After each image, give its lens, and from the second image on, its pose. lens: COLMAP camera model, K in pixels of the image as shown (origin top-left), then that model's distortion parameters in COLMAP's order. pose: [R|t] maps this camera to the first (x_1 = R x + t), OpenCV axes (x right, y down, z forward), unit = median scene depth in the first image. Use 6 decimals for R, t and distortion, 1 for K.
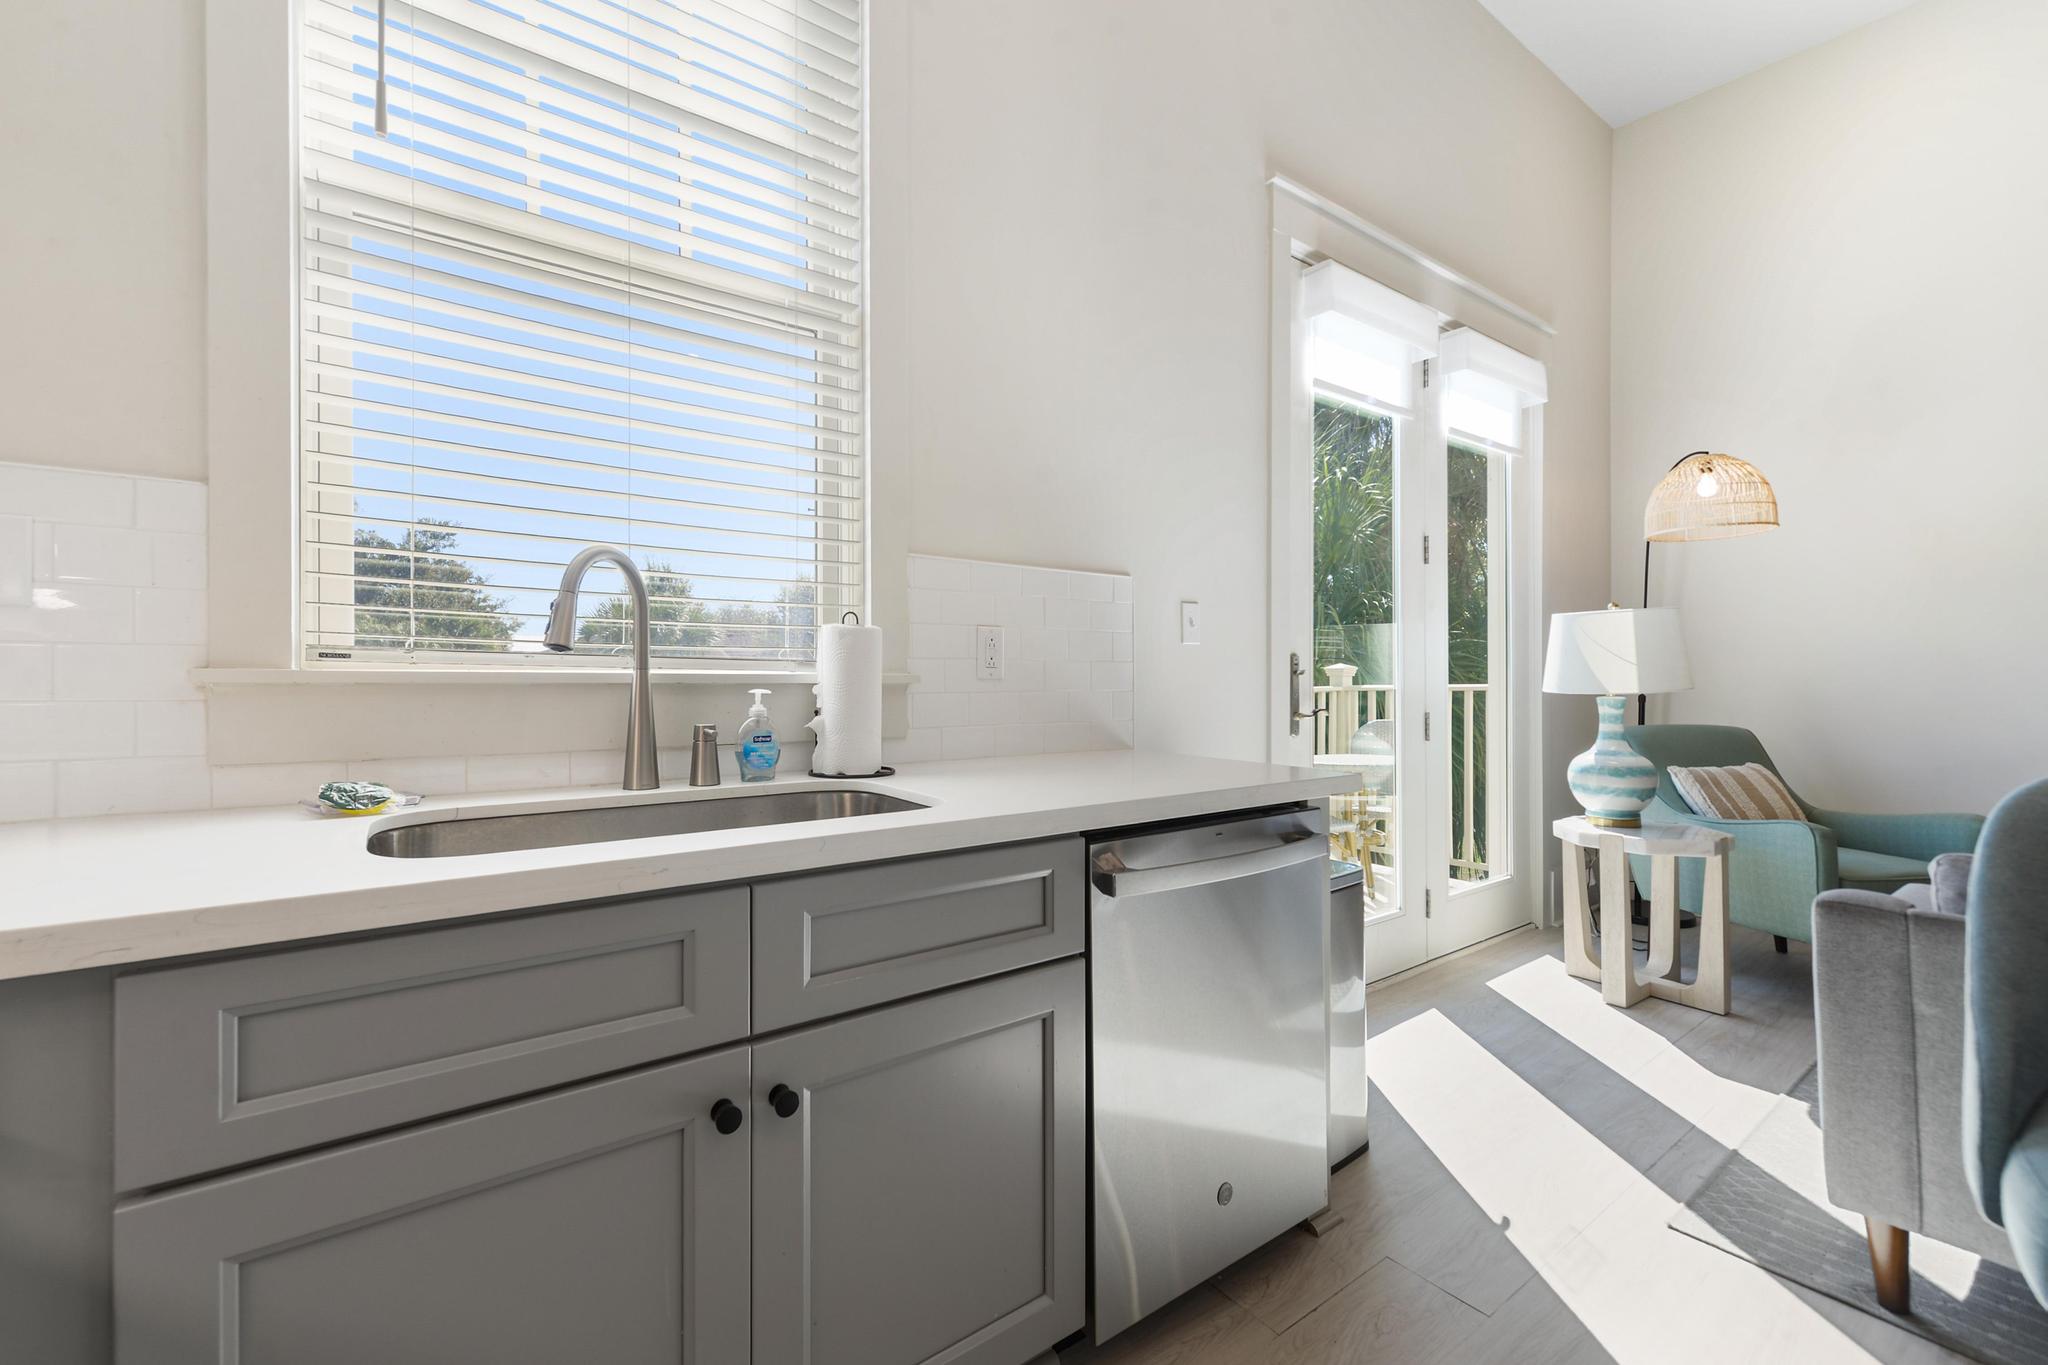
lens RADIAL K [[830.0, 0, 1022.2], [0, 830.0, 682.7], [0, 0, 1]] dist [0.010918, 0.000089]
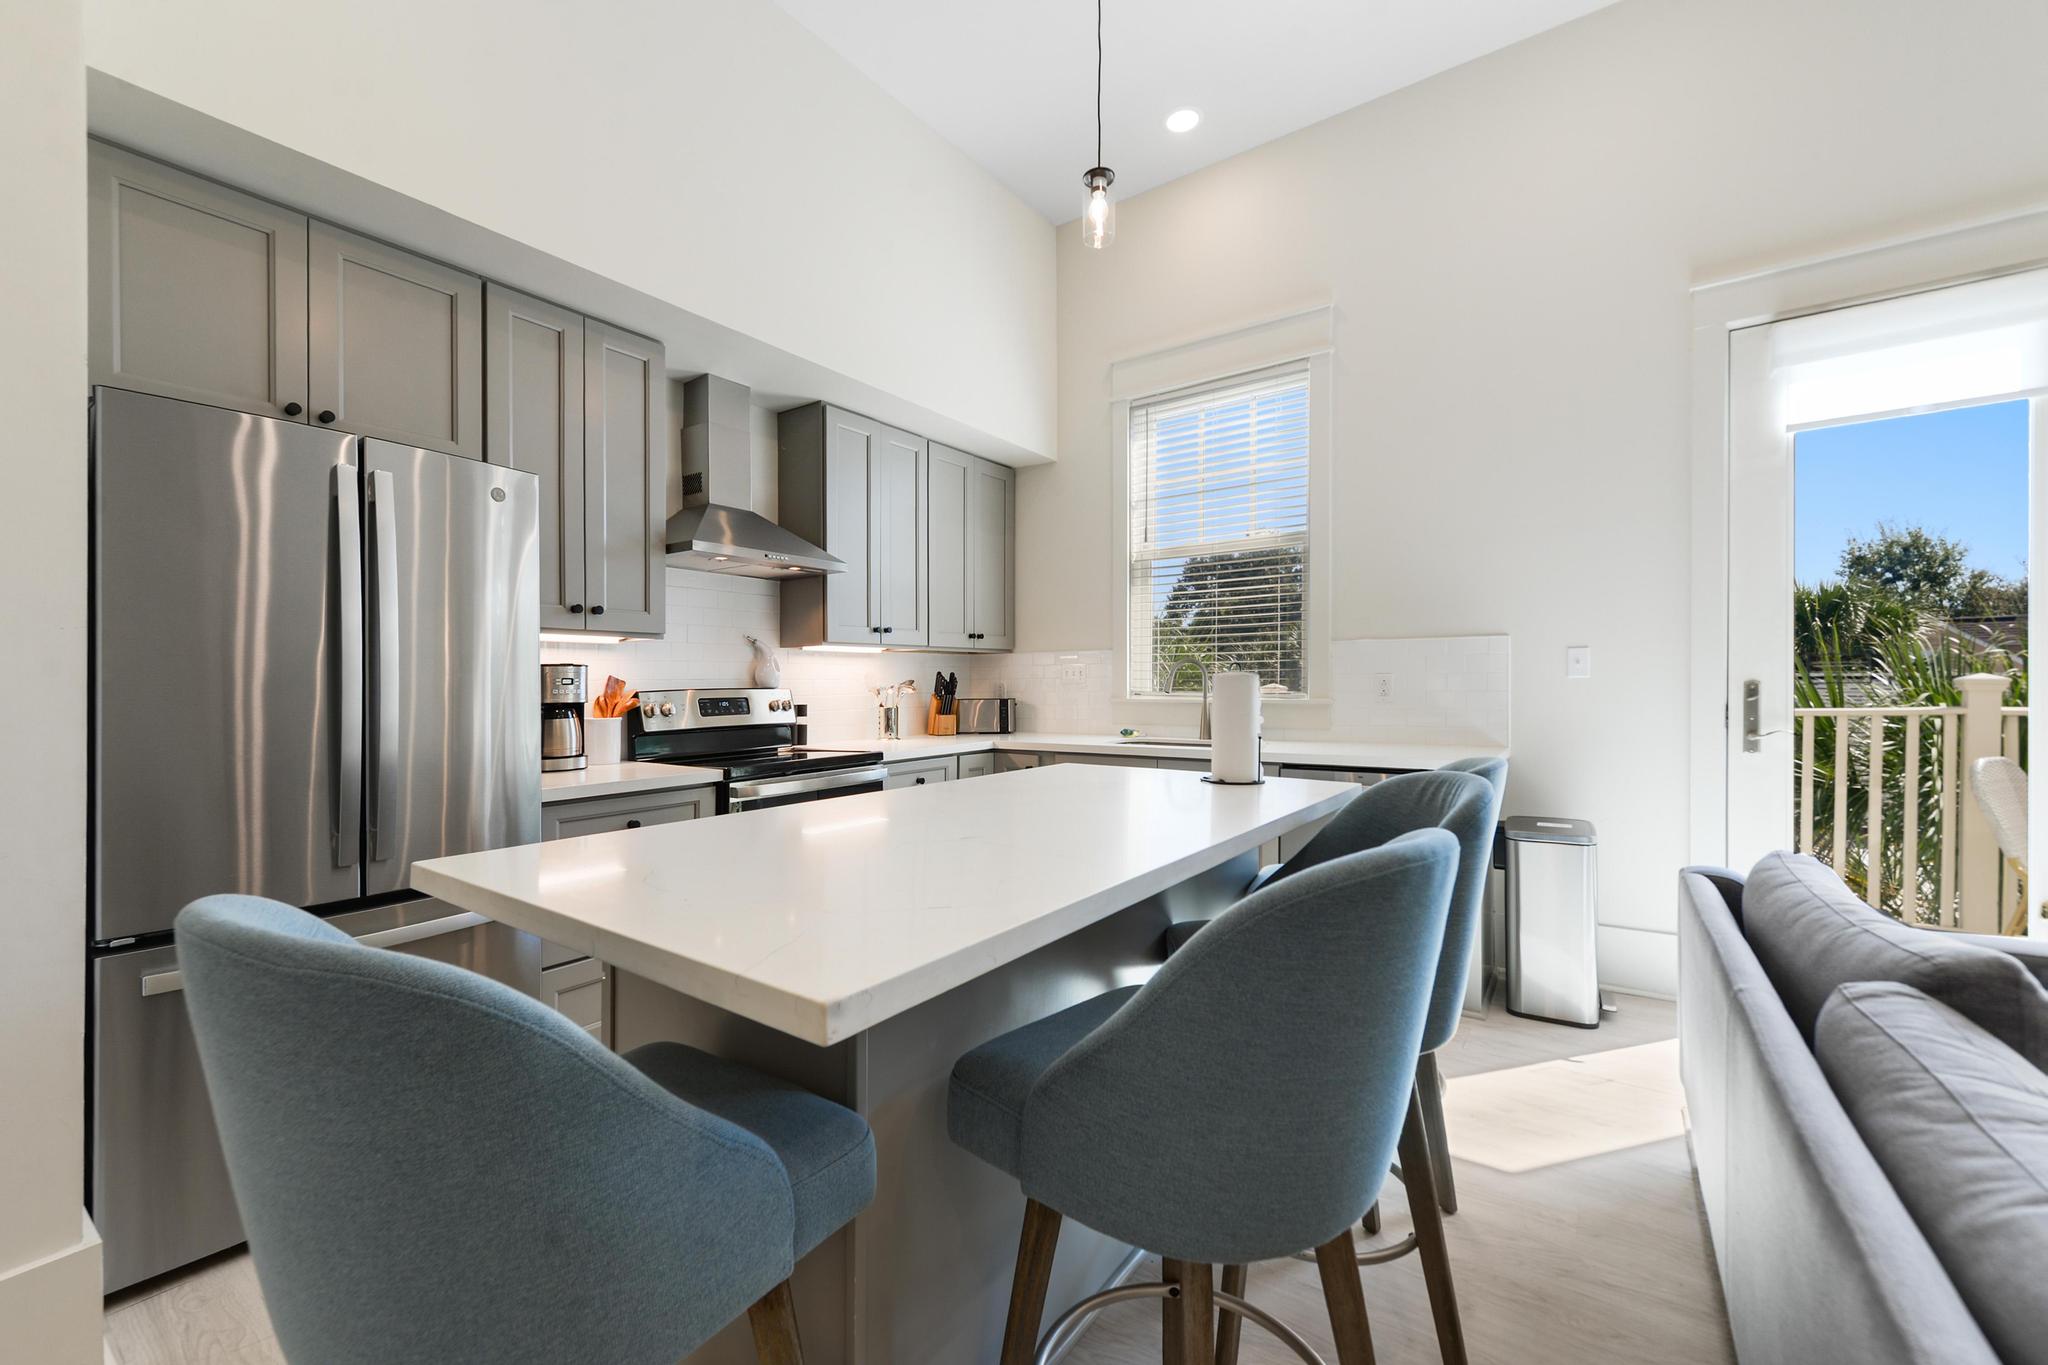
lens RADIAL K [[830.0, 0, 1019.8], [0, 830.0, 695.7], [0, 0, 1]] dist [0.010918, 0.000089]
pose [[0.341813, 0.007275, -0.939740, 1.005384], [0.003717, 0.999952, 0.009093, -0.025208], [0.939760, -0.006601, 0.341770, -0.303076]]
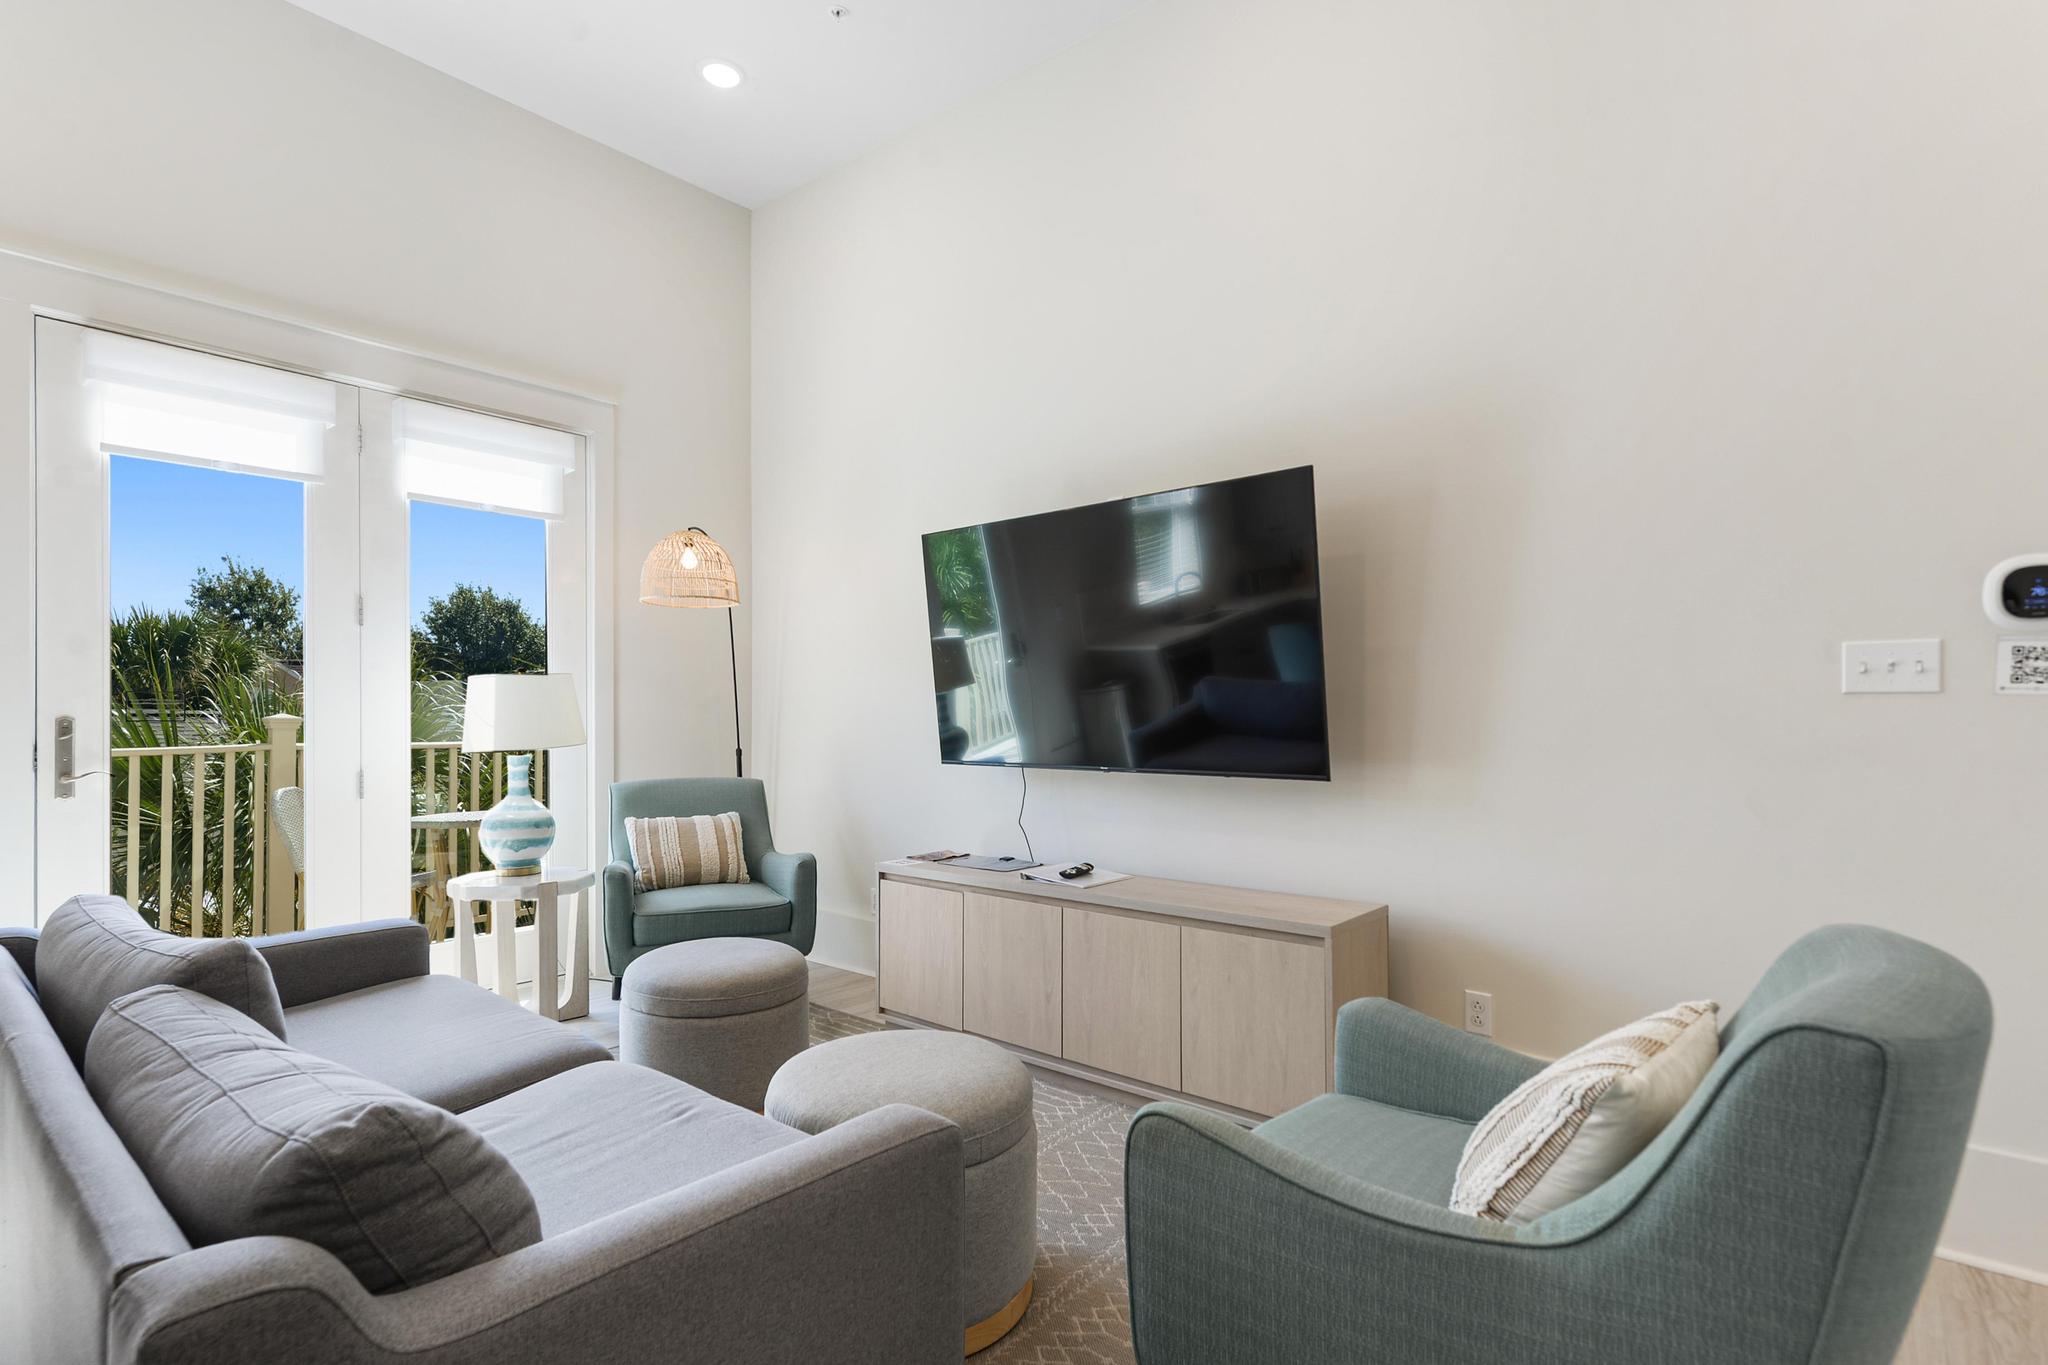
lens RADIAL K [[991.1, 0, 1015.4], [0, 991.1, 726.8], [0, 0, 1]] dist [0.002992, 0.001293]
pose [[0.971702, 0.002192, 0.236199, 1.107192], [-0.002565, 0.999996, 0.001271, -0.024566], [-0.236195, -0.001840, 0.971704, -0.419259]]
